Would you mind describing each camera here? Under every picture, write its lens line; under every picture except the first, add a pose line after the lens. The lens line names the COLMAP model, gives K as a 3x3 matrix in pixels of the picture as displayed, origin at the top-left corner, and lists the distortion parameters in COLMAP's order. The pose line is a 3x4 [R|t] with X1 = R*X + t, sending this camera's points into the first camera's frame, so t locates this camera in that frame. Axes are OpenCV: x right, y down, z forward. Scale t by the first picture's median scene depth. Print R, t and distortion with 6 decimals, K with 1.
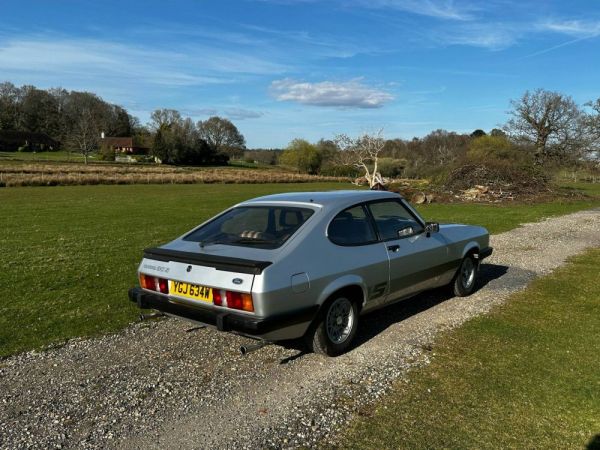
lens RADIAL K [[490.5, 0, 300.0], [0, 490.5, 225.0], [0, 0, 1]] dist [0.125546, -0.218160]
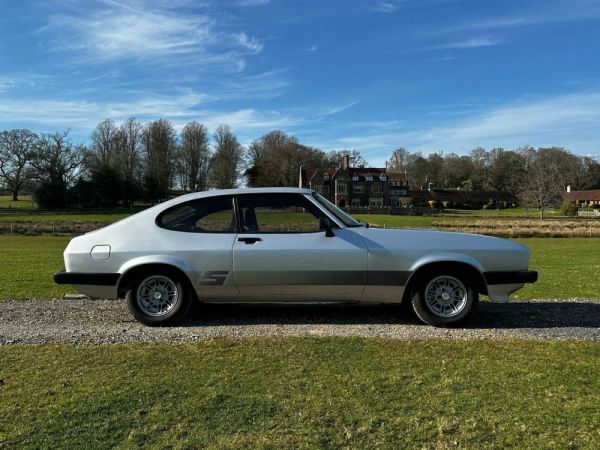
lens RADIAL K [[490.5, 0, 300.0], [0, 490.5, 225.0], [0, 0, 1]] dist [0.125546, -0.218160]
pose [[0.633148, -0.012613, -0.773928, 0.061133], [-0.075523, 0.994090, -0.077986, 0.005139], [0.770338, 0.107826, 0.628453, 0.027509]]
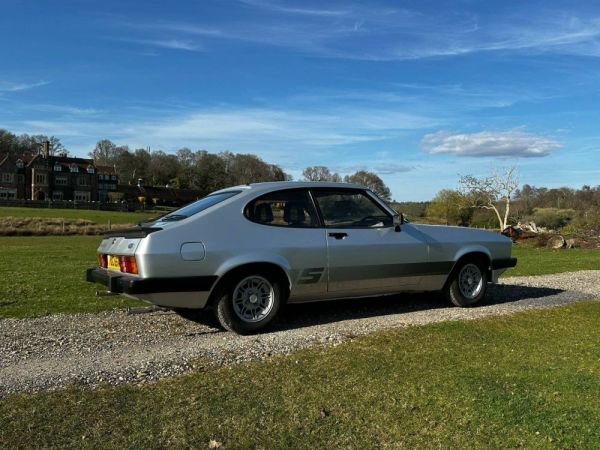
lens RADIAL K [[490.5, 0, 300.0], [0, 490.5, 225.0], [0, 0, 1]] dist [0.125546, -0.218160]
pose [[0.955606, -0.002300, -0.294637, 0.024157], [-0.029499, 0.994199, -0.103436, 0.007700], [0.293166, 0.107536, 0.949995, 0.004097]]
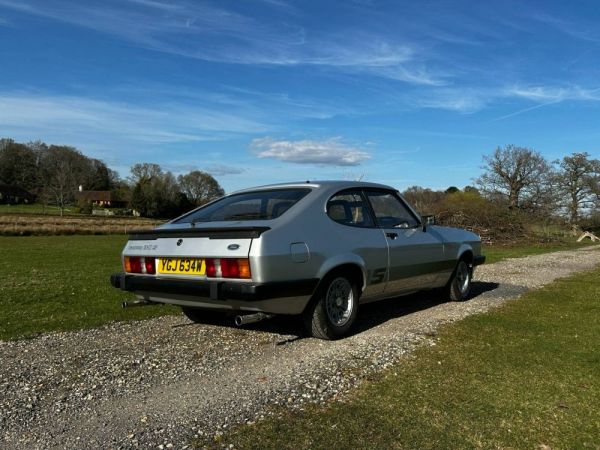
lens RADIAL K [[490.8, 0, 304.2], [0, 490.8, 223.7], [0, 0, 1]] dist [0.128628, -0.214510]
pose [[0.998771, 0.003368, 0.049448, -0.001767], [0.002246, 0.993589, -0.113029, 0.008011], [-0.049512, 0.113001, 0.992360, 0.002752]]
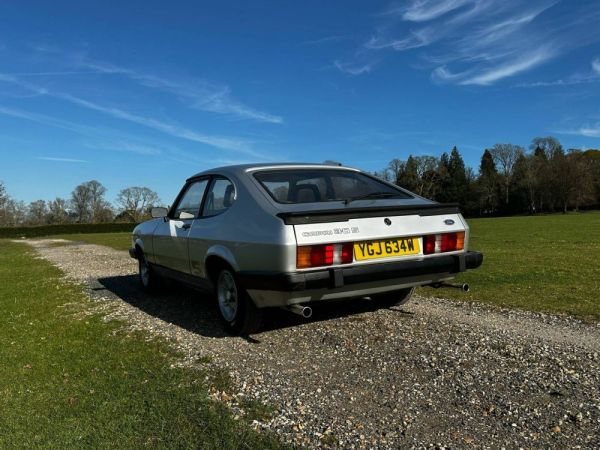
lens RADIAL K [[483.9, 0, 300.0], [0, 483.9, 225.0], [0, 0, 1]] dist [0.120616, -0.201131]
pose [[0.333341, -0.022367, 0.942541, -0.052650], [0.130402, 0.991204, -0.022597, 0.004674], [-0.933745, 0.130441, 0.333325, 0.043303]]
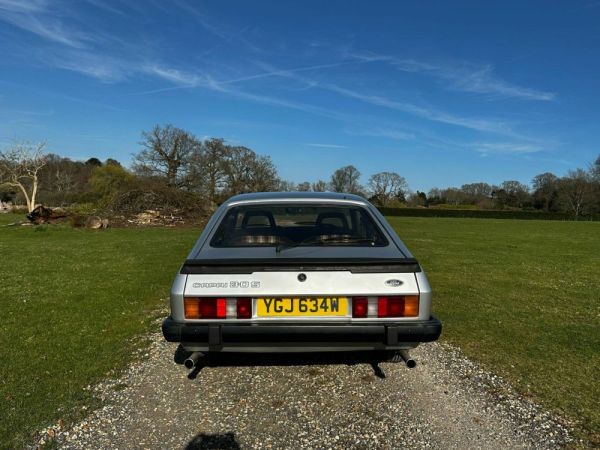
lens RADIAL K [[490.5, 0, 300.0], [0, 490.5, 225.0], [0, 0, 1]] dist [0.125546, -0.218160]
pose [[0.740150, -0.009629, 0.672373, -0.036918], [0.048826, 0.998028, -0.039455, 0.001865], [-0.670667, 0.062032, 0.739161, 0.021766]]
